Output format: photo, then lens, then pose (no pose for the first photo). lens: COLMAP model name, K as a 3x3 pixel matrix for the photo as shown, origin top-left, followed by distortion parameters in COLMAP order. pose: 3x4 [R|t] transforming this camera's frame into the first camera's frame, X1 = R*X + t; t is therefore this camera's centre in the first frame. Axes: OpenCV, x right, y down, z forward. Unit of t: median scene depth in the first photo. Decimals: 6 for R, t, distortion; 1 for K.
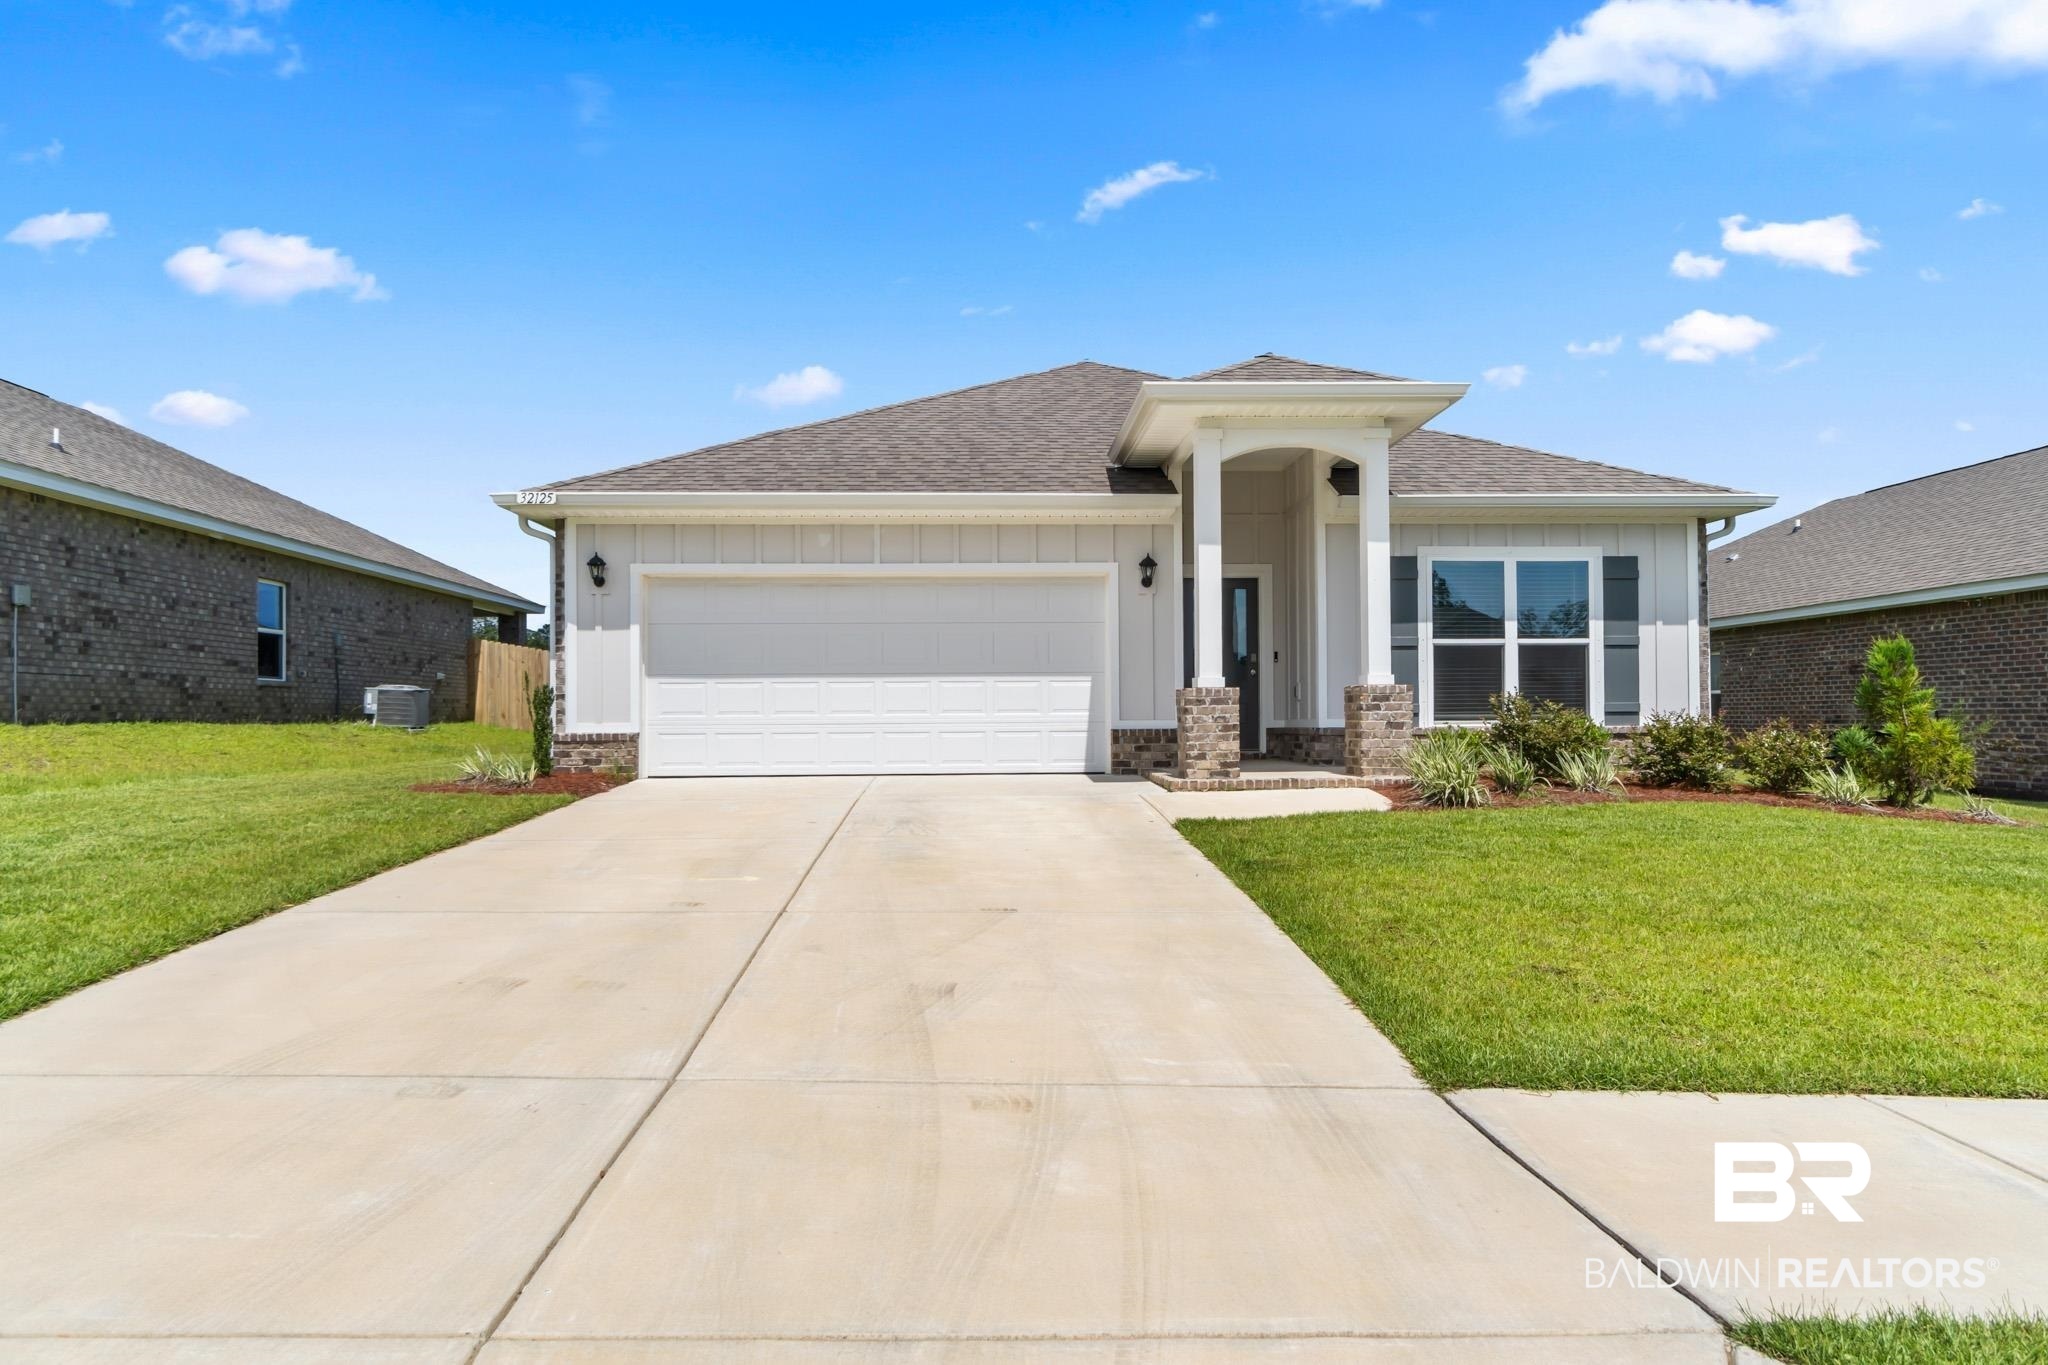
lens RADIAL K [[1248.1, 0, 1020.4], [0, 1248.1, 704.8], [0, 0, 1]] dist [-0.007614, 0.006378]
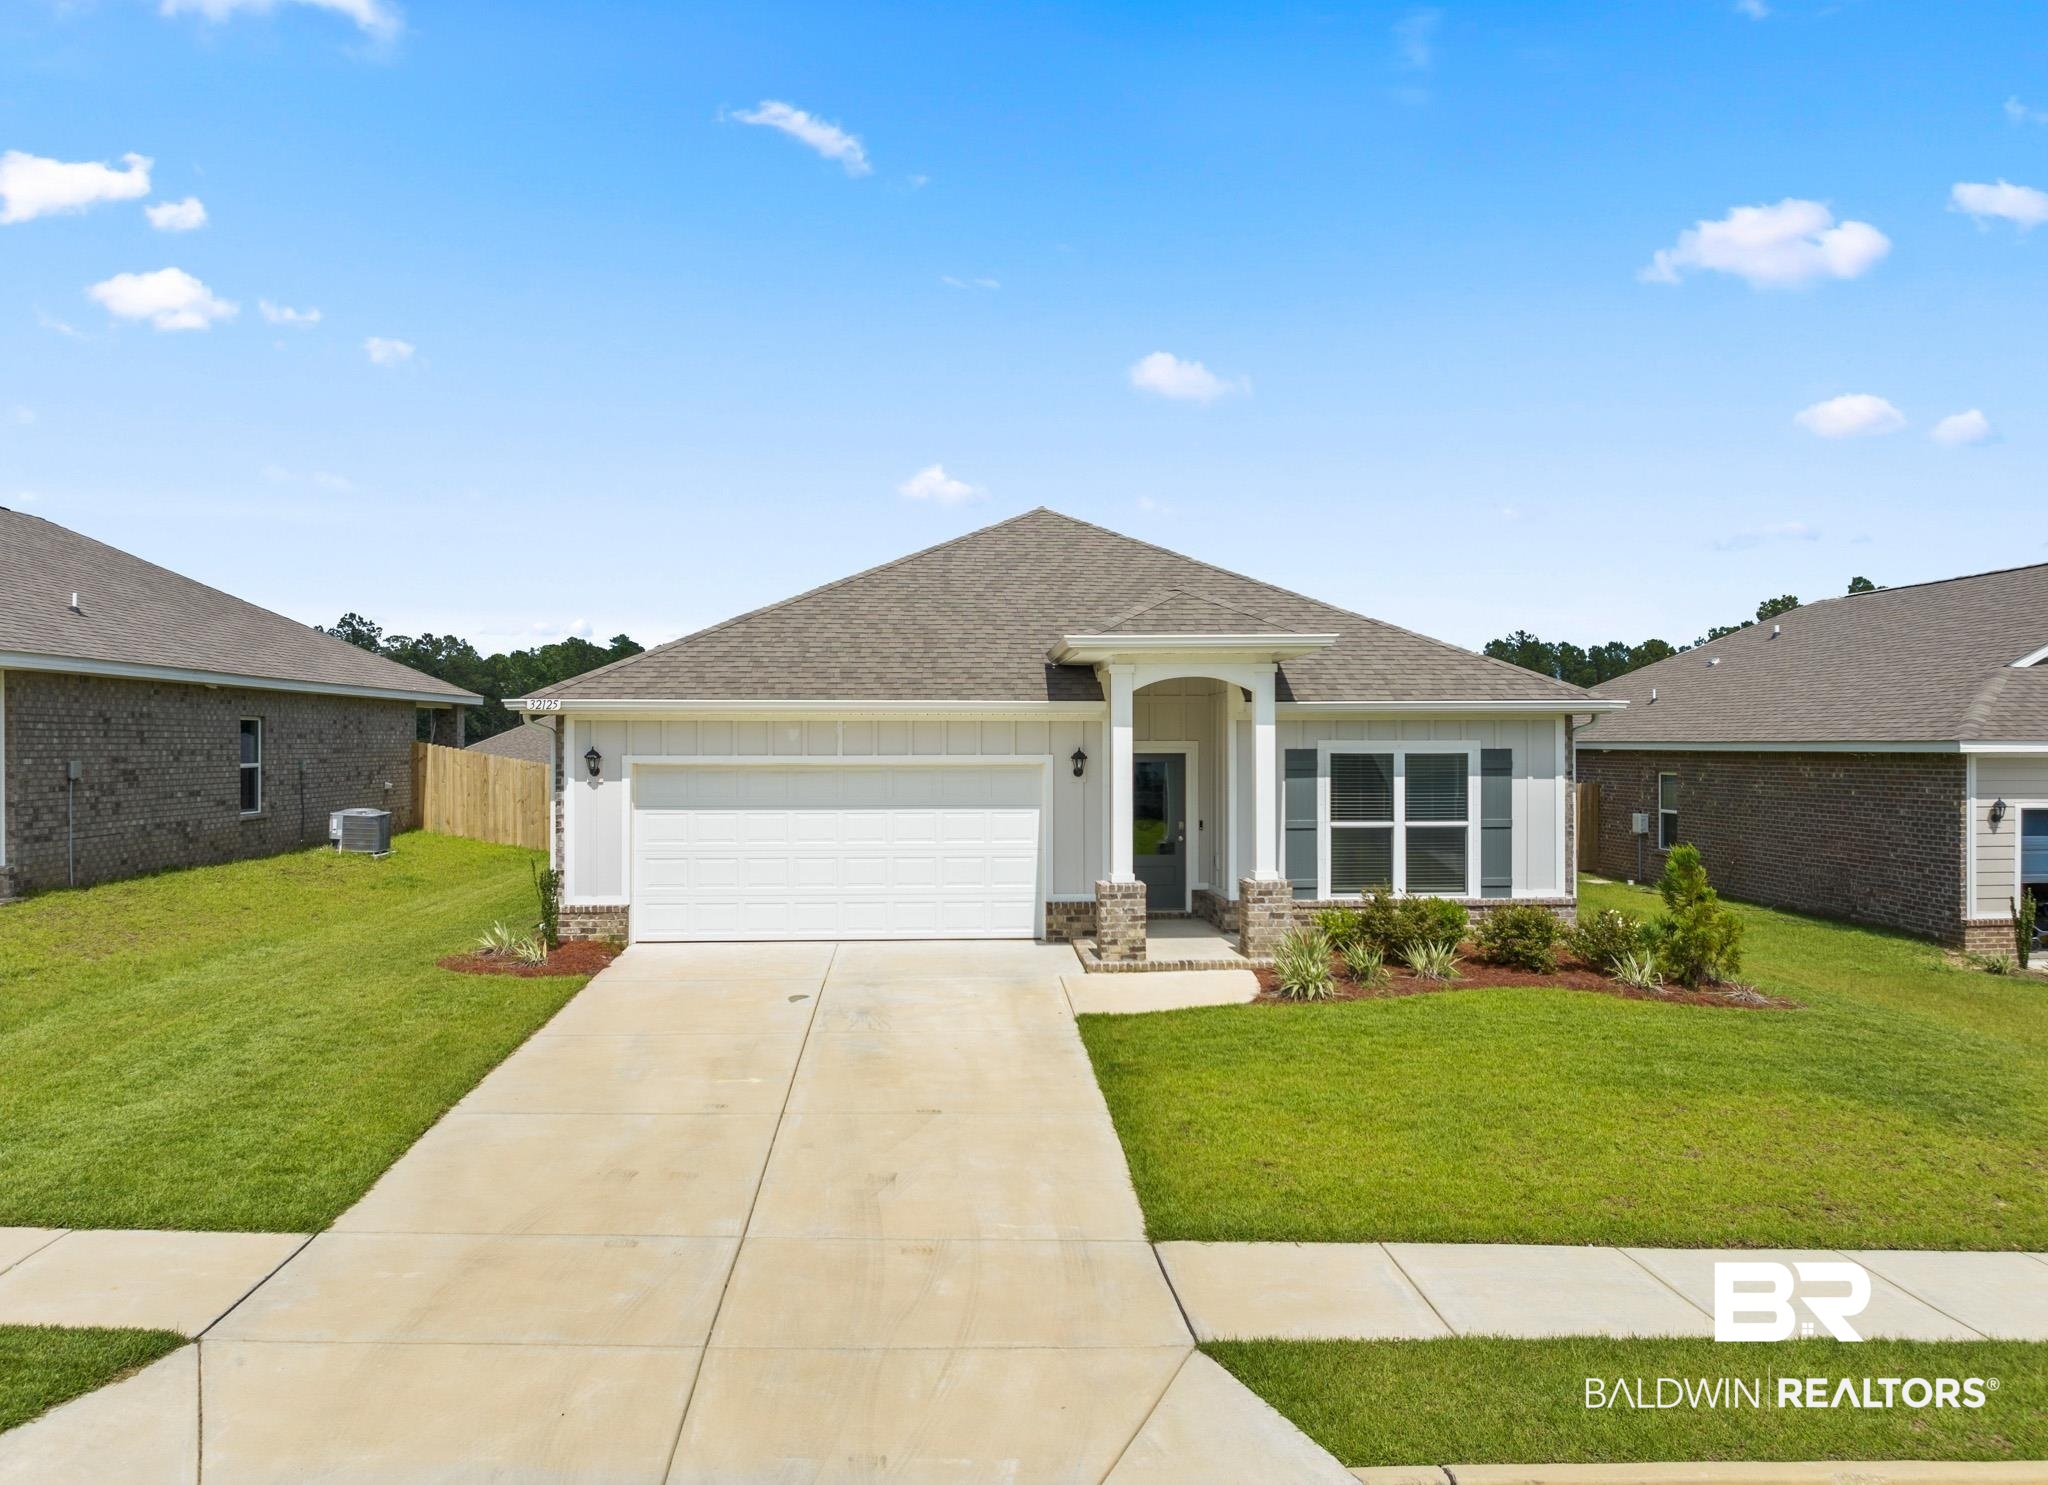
lens RADIAL K [[1511.7, 0, 1037.9], [0, 1511.7, 736.7], [0, 0, 1]] dist [-0.032515, -0.021720]
pose [[0.999667, 0.007345, 0.024746, 0.031330], [-0.007450, 0.999964, 0.004146, -0.140077], [-0.024715, -0.004329, 0.999685, -0.383280]]
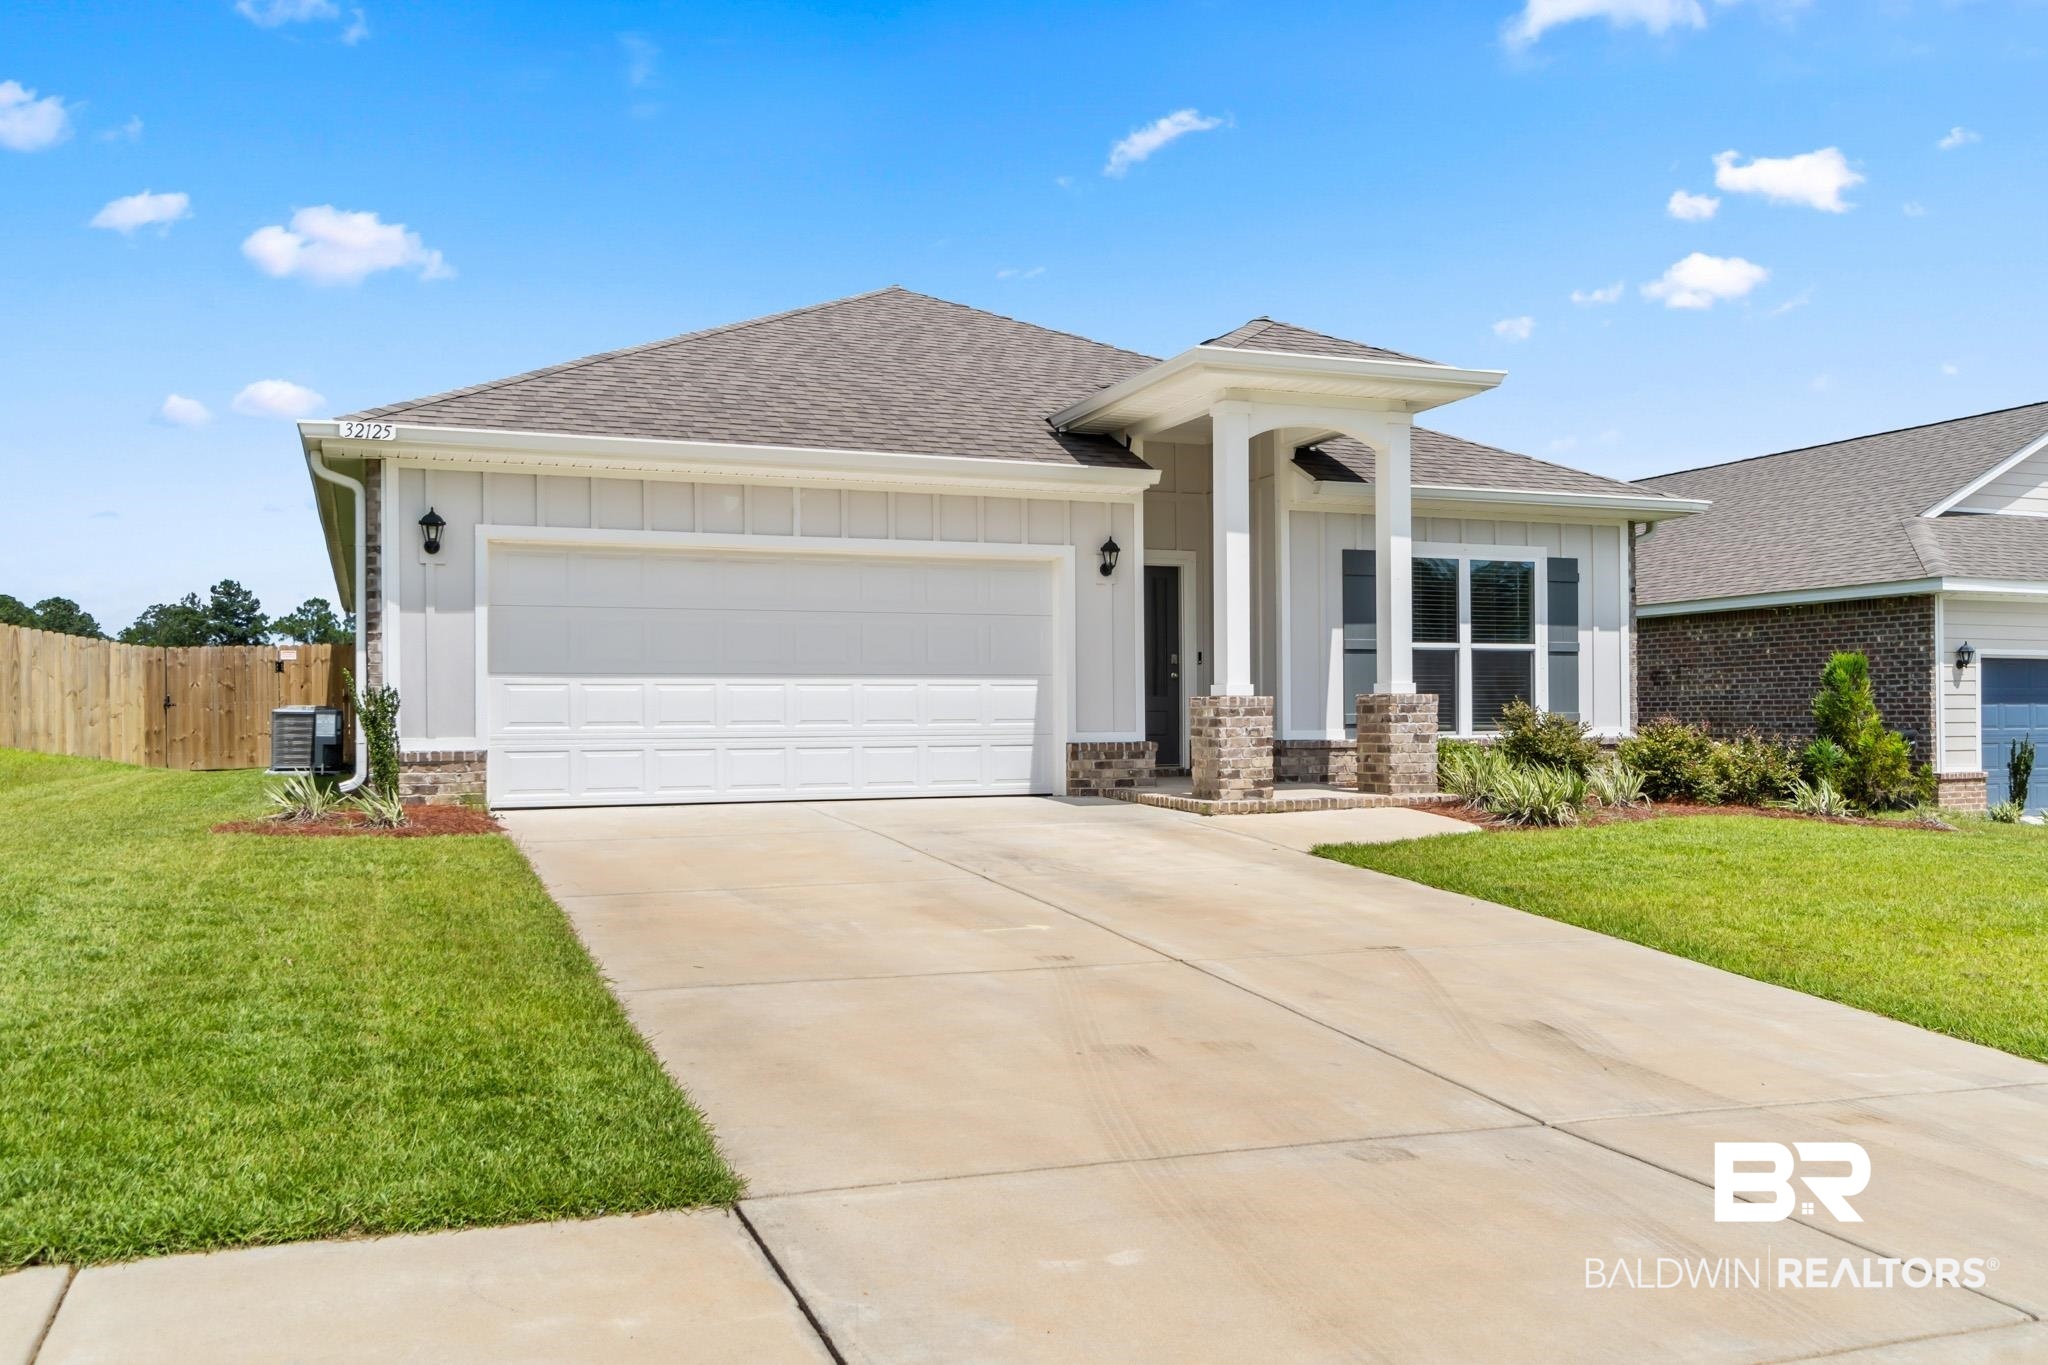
lens RADIAL K [[1590.7, 0, 1012.6], [0, 1590.7, 694.2], [0, 0, 1]] dist [0.000437, 0.000750]
pose [[0.946982, 0.006172, 0.321227, -0.316698], [-0.004136, 0.999967, -0.007020, -0.005838], [-0.321260, 0.005319, 0.946976, -0.007917]]
